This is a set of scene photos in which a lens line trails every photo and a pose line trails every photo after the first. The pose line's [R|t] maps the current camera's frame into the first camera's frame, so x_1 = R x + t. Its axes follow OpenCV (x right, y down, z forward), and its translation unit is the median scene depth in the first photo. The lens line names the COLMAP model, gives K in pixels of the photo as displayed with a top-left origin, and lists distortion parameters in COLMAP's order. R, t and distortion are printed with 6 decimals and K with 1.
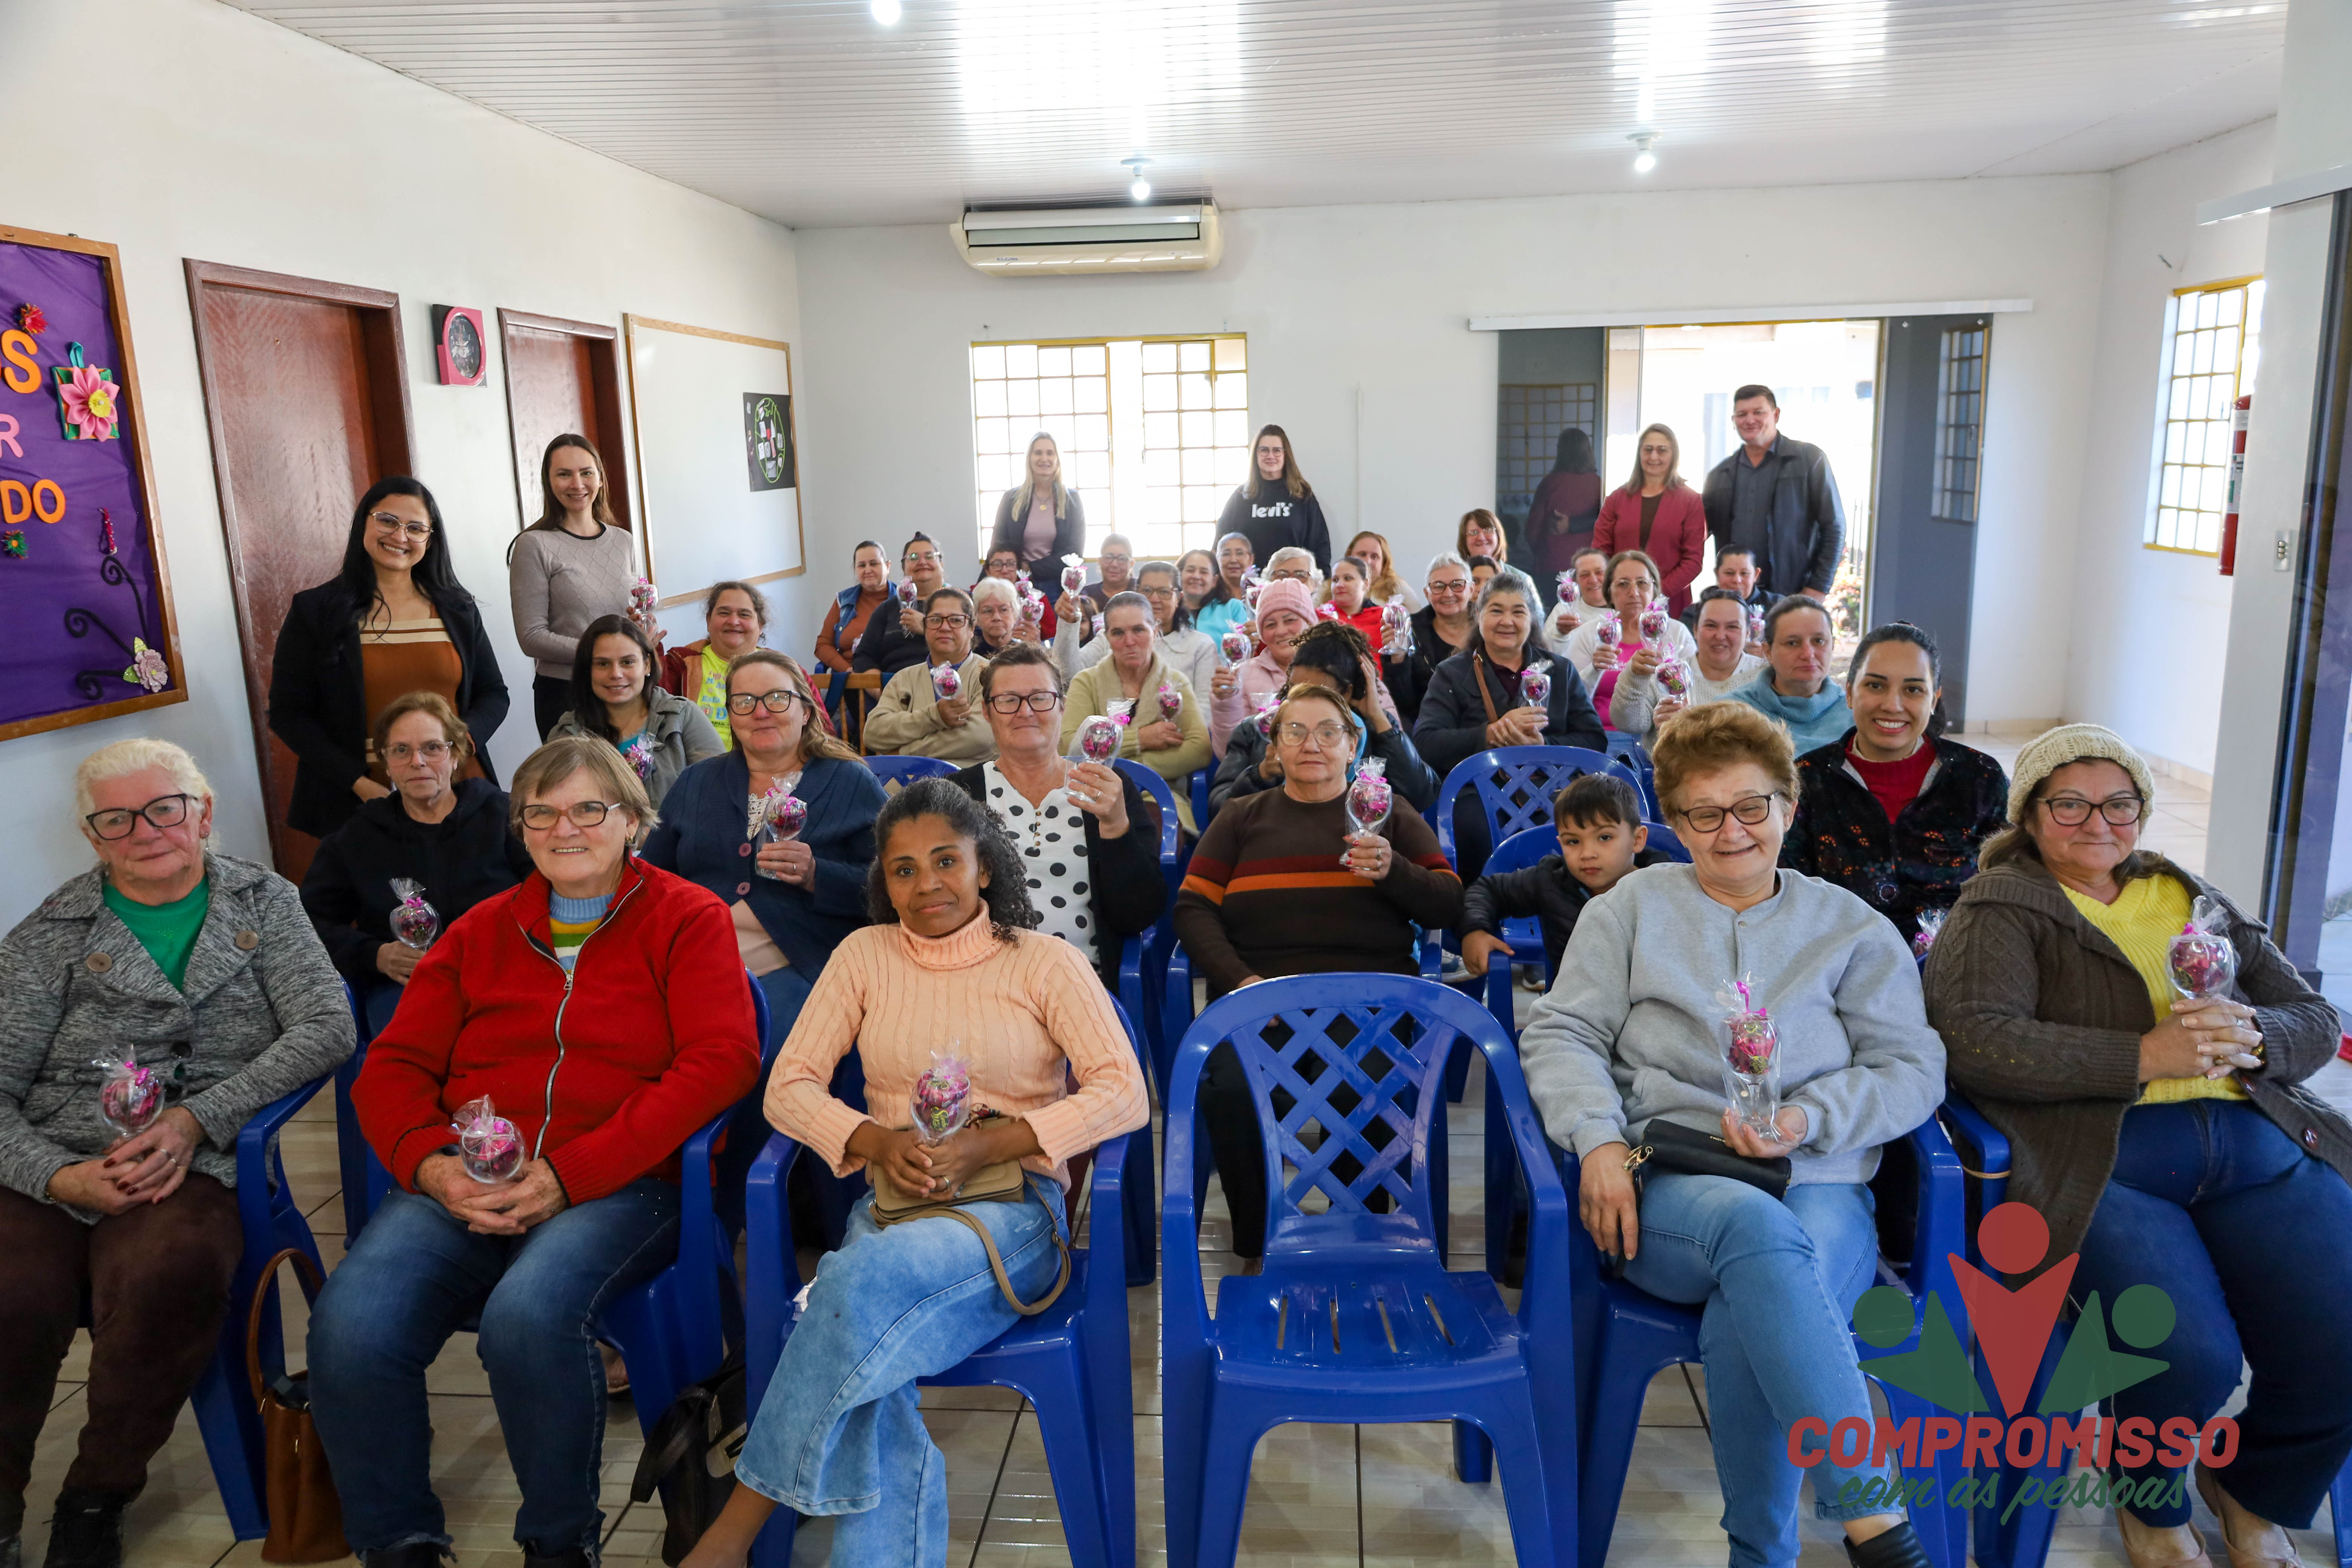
lens RADIAL K [[1662.4, 0, 1191.7], [0, 1662.4, 807.2], [0, 0, 1]] dist [0.007421, 0.005904]
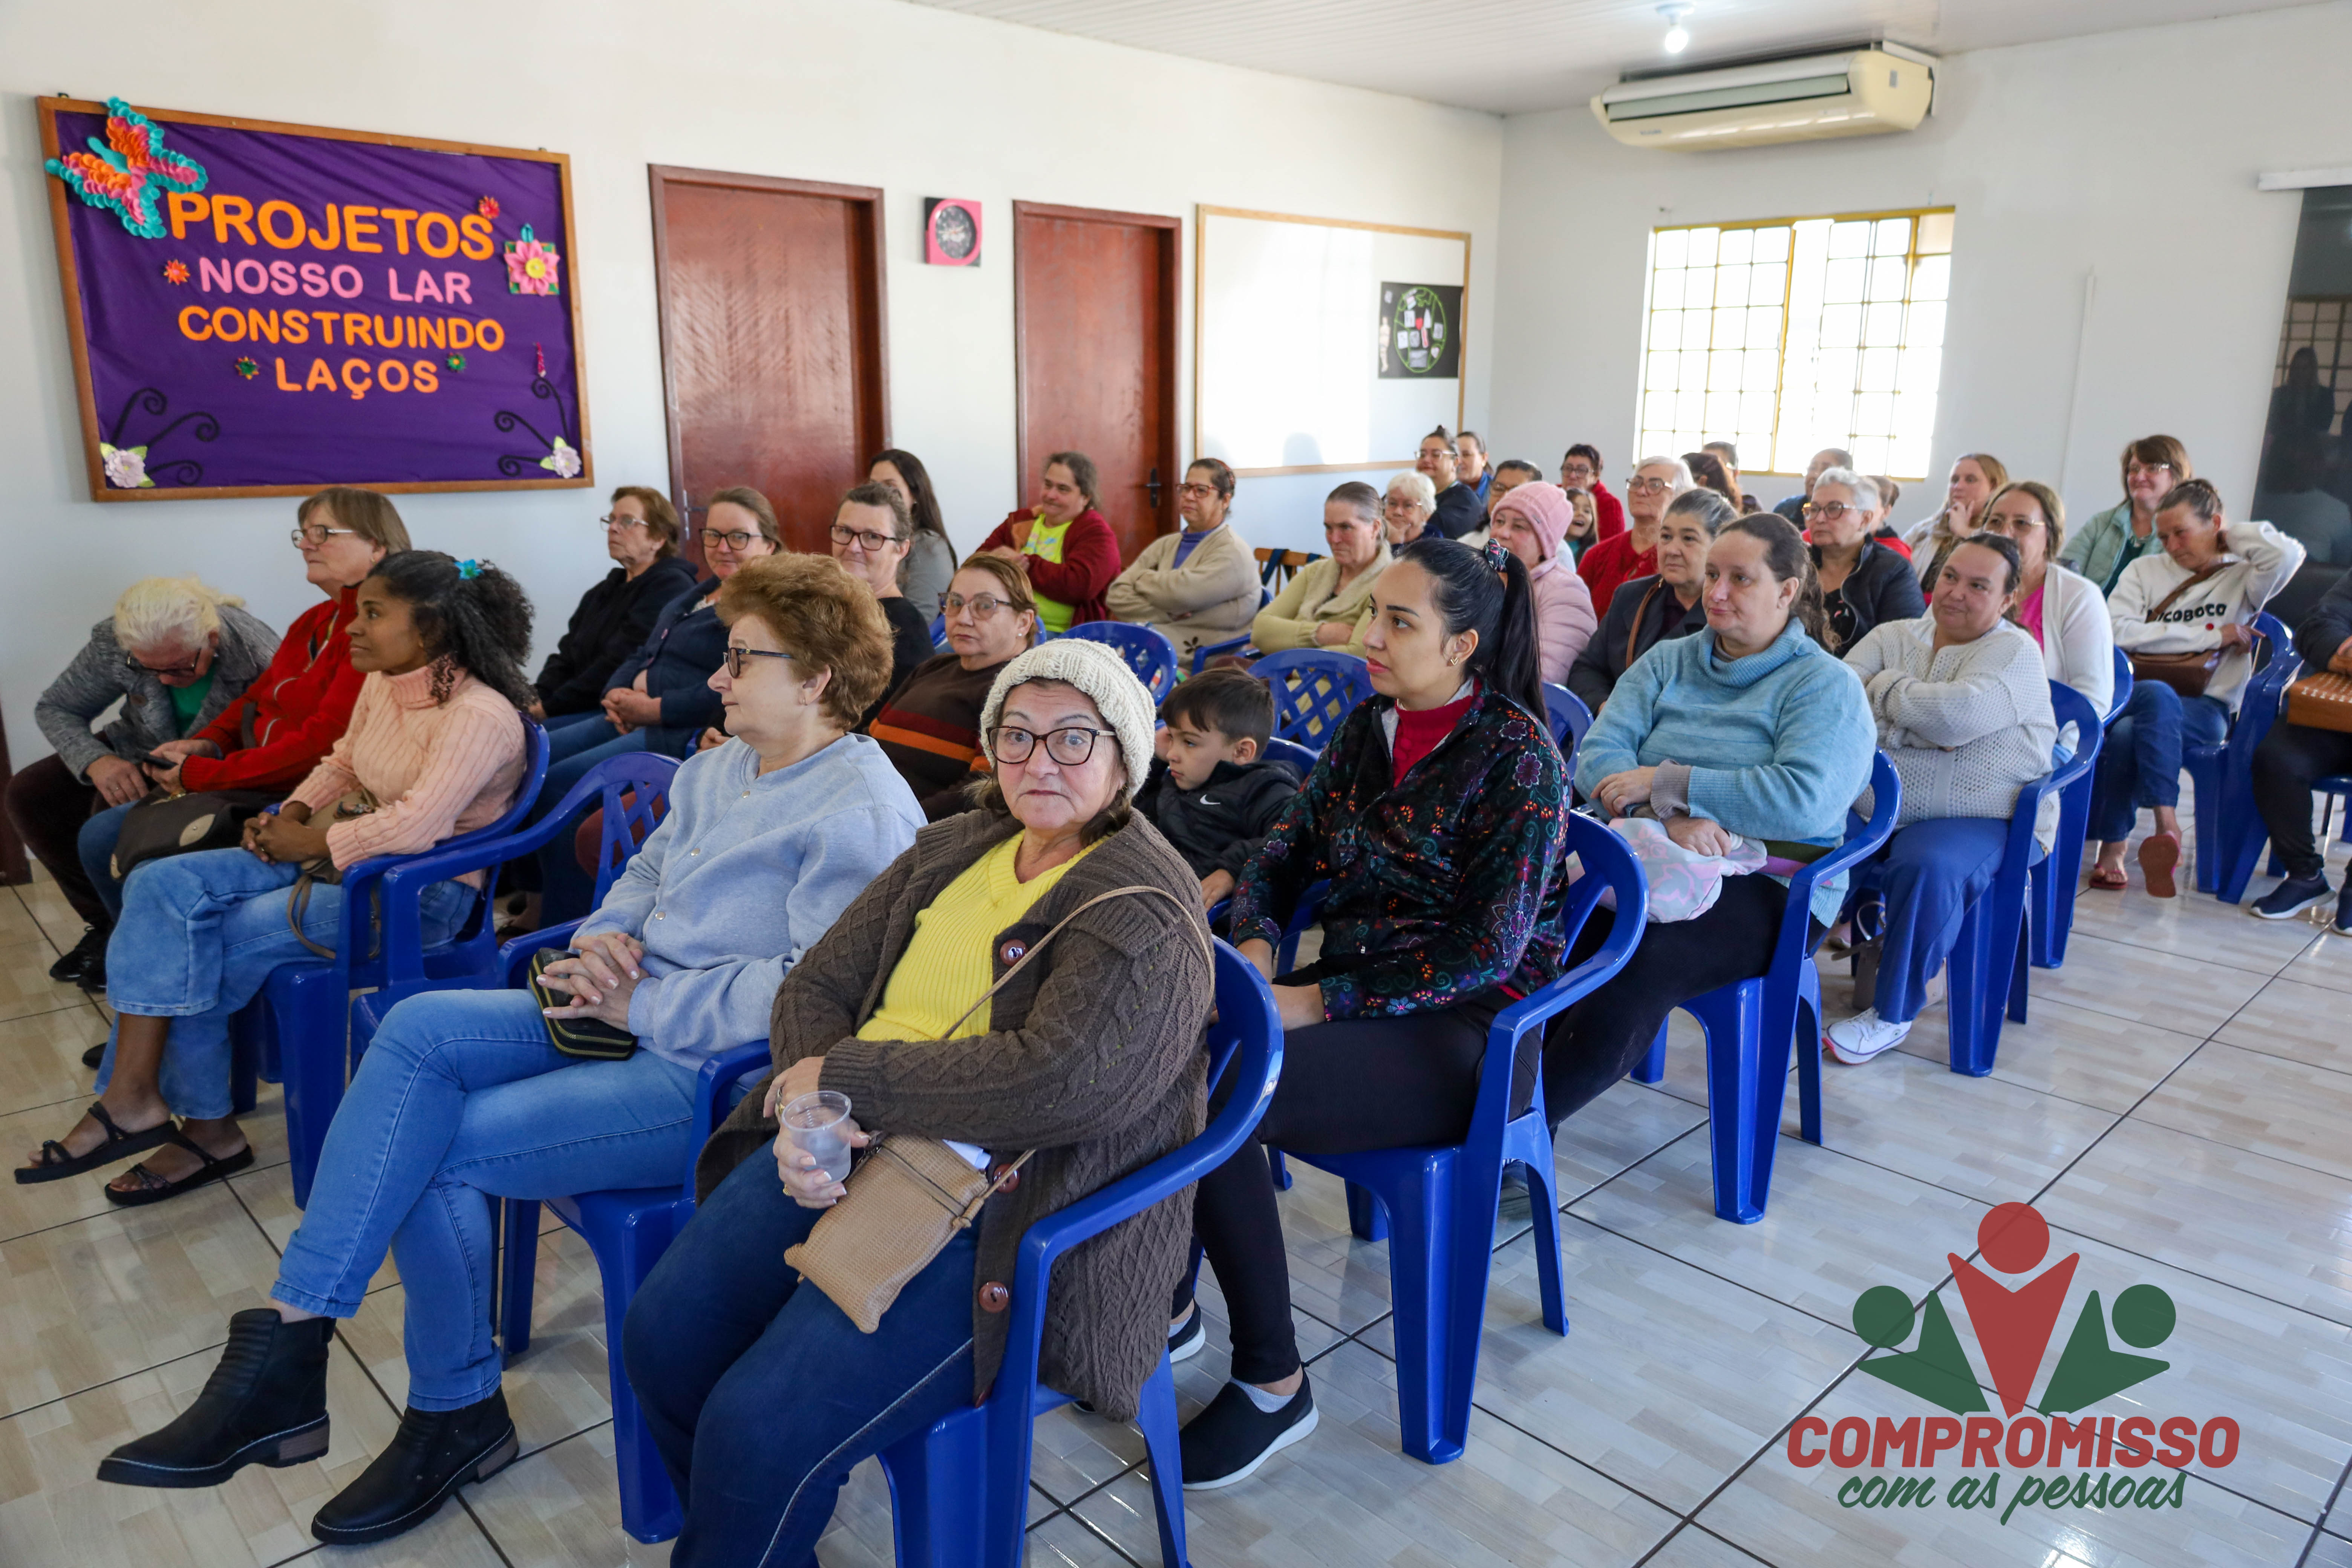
lens RADIAL K [[1662.4, 0, 1176.8], [0, 1662.4, 769.0], [0, 0, 1]] dist [0.007421, 0.005904]
pose [[0.723424, 0.189019, -0.664025, 0.534869], [-0.174653, 0.980612, 0.088862, -0.031739], [0.667948, 0.051689, 0.742411, 0.235651]]
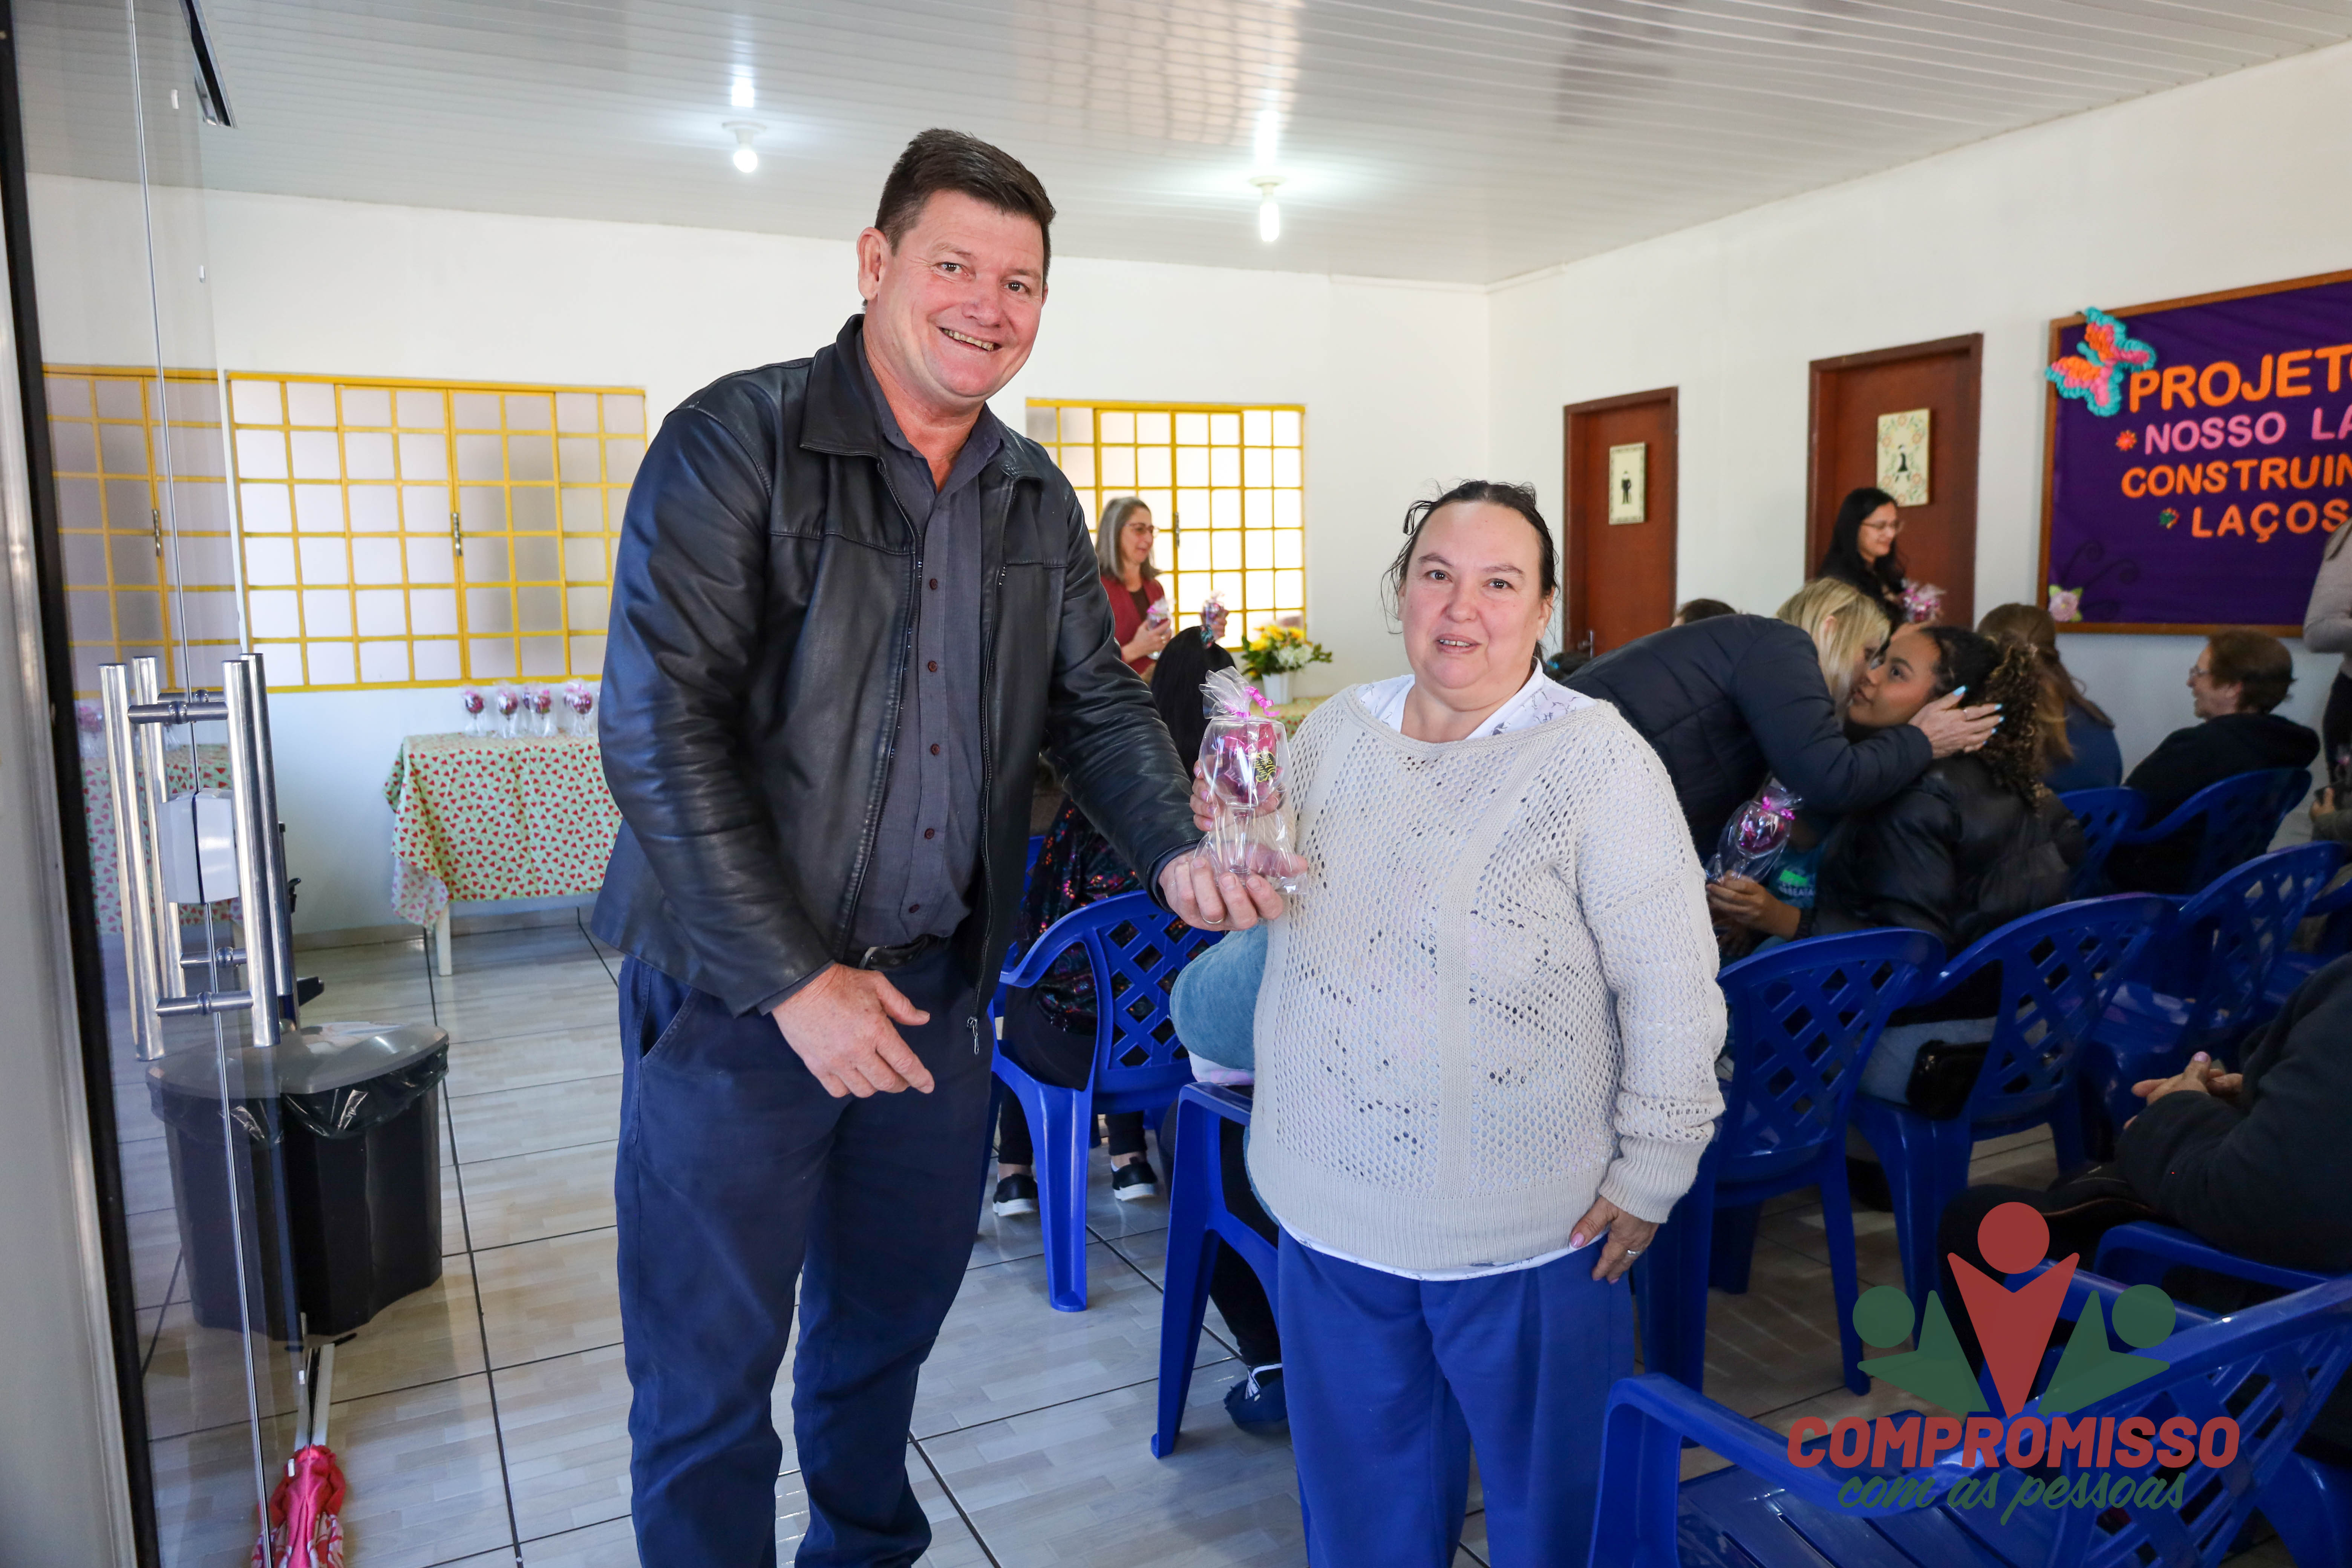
lens RADIAL K [[1662.4, 0, 1181.8], [0, 1662.4, 789.5], [0, 0, 1]] dist [0.007421, 0.005904]
pose [[-0.866499, 0.103438, -0.488345, 0.547112], [-0.061785, 0.948549, 0.310543, -0.196900], [0.495341, 0.299258, -0.815526, 1.133109]]
